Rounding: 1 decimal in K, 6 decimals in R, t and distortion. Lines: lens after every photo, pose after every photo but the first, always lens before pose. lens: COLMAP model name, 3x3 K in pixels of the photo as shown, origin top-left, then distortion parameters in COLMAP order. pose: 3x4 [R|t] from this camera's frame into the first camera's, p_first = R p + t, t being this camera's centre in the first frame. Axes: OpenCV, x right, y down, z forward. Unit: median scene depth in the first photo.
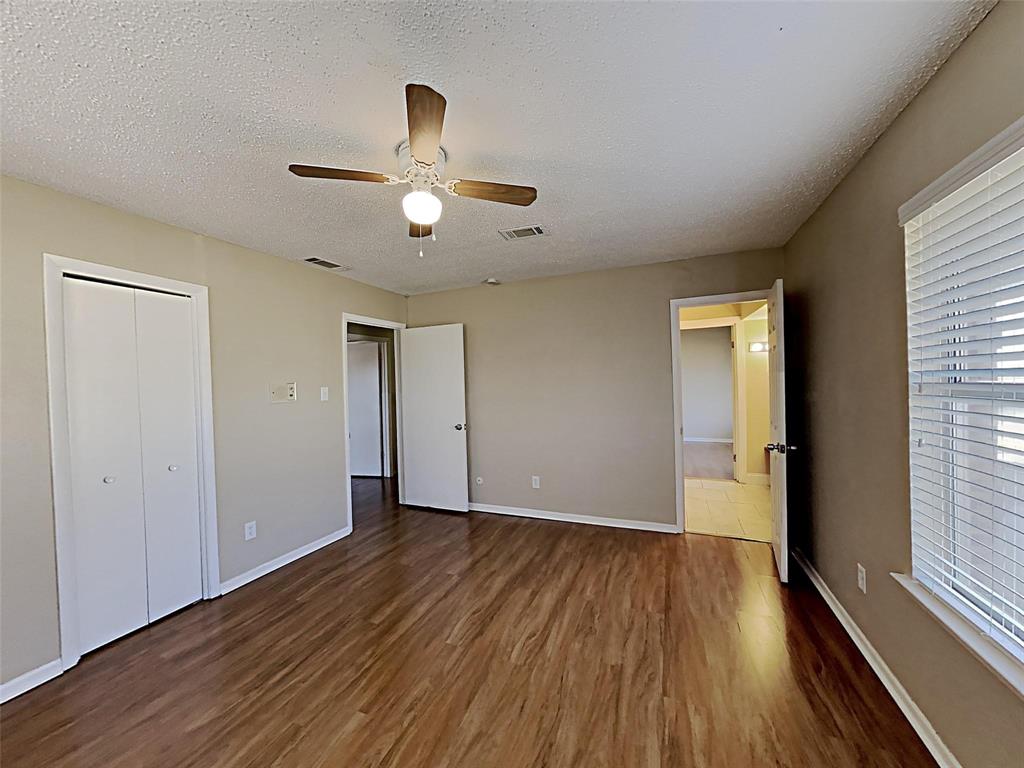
lens RADIAL K [[379.1, 0, 512.0], [0, 379.1, 384.0], [0, 0, 1]] dist [-0.000477, -0.000092]
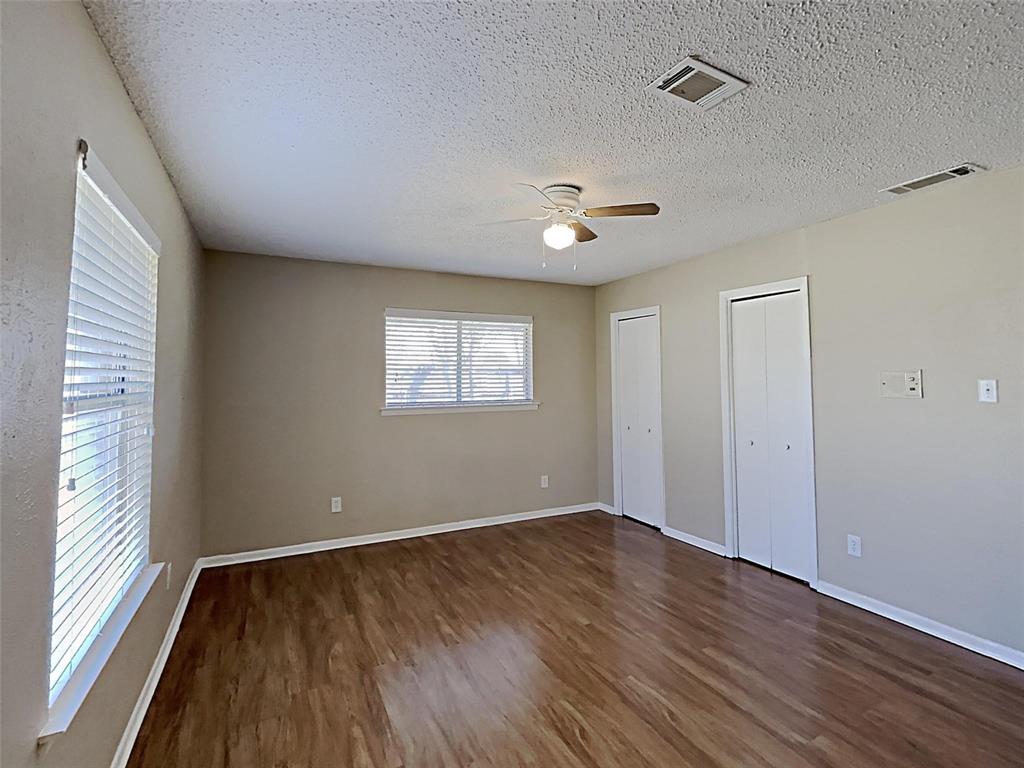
lens RADIAL K [[499.6, 0, 512.0], [0, 499.6, 384.0], [0, 0, 1]] dist [-0.000953, -0.000385]
pose [[-0.672118, 0.031644, -0.739767, 0.865346], [0.017725, 0.999488, 0.026650, -0.024127], [0.740232, 0.004799, -0.672335, 1.618270]]
